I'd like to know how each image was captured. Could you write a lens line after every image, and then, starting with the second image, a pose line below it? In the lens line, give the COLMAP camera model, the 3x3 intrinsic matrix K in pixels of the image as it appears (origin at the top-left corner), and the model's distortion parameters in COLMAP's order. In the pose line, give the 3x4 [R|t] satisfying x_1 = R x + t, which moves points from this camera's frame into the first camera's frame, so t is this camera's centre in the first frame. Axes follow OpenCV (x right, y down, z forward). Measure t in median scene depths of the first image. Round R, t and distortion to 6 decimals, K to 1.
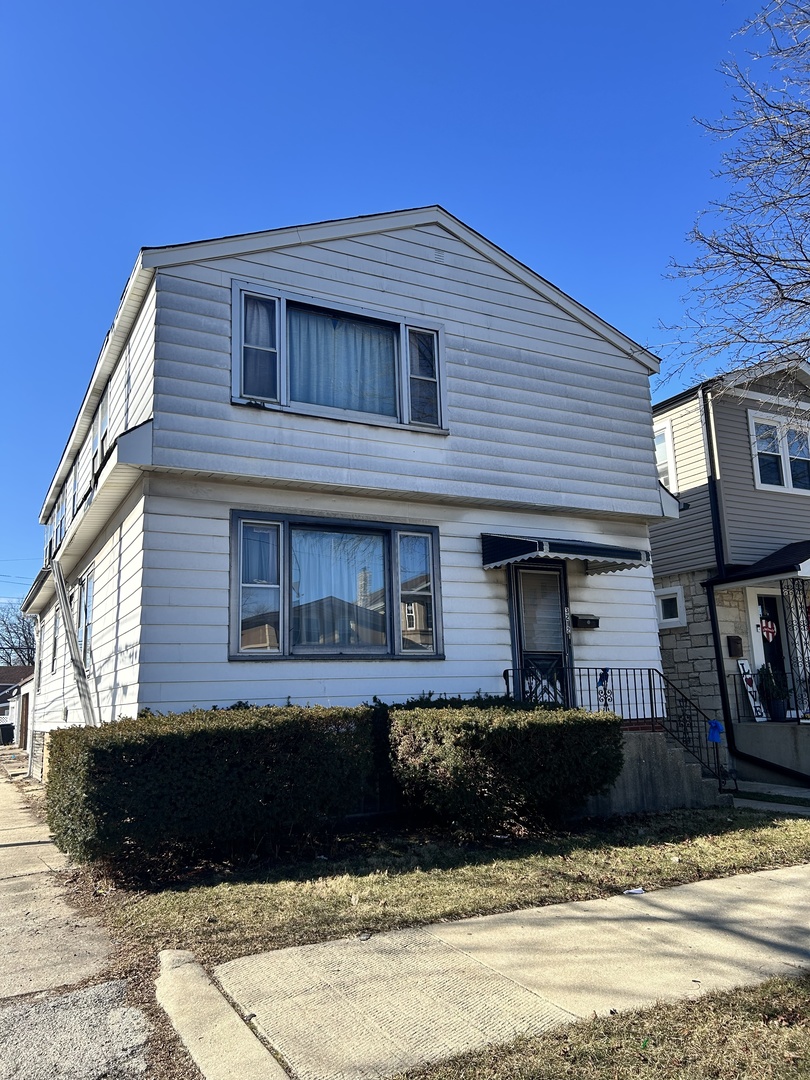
lens RADIAL K [[828.1, 0, 405.0], [0, 828.1, 540.0], [0, 0, 1]] dist [0.125286, -0.276643]
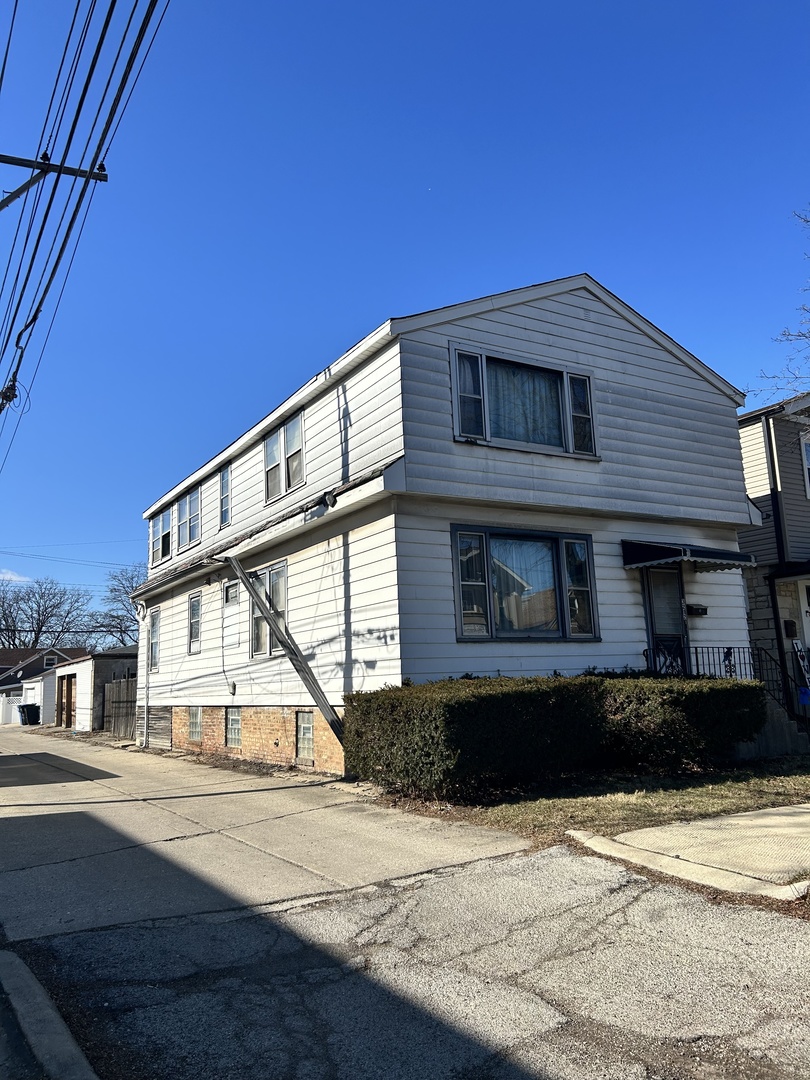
lens RADIAL K [[828.1, 0, 405.0], [0, 828.1, 540.0], [0, 0, 1]] dist [0.125286, -0.276643]
pose [[0.998010, 0.002453, 0.063001, -0.322138], [-0.003877, 0.999739, 0.022495, -0.035939], [-0.062929, -0.022694, 0.997760, -0.235140]]
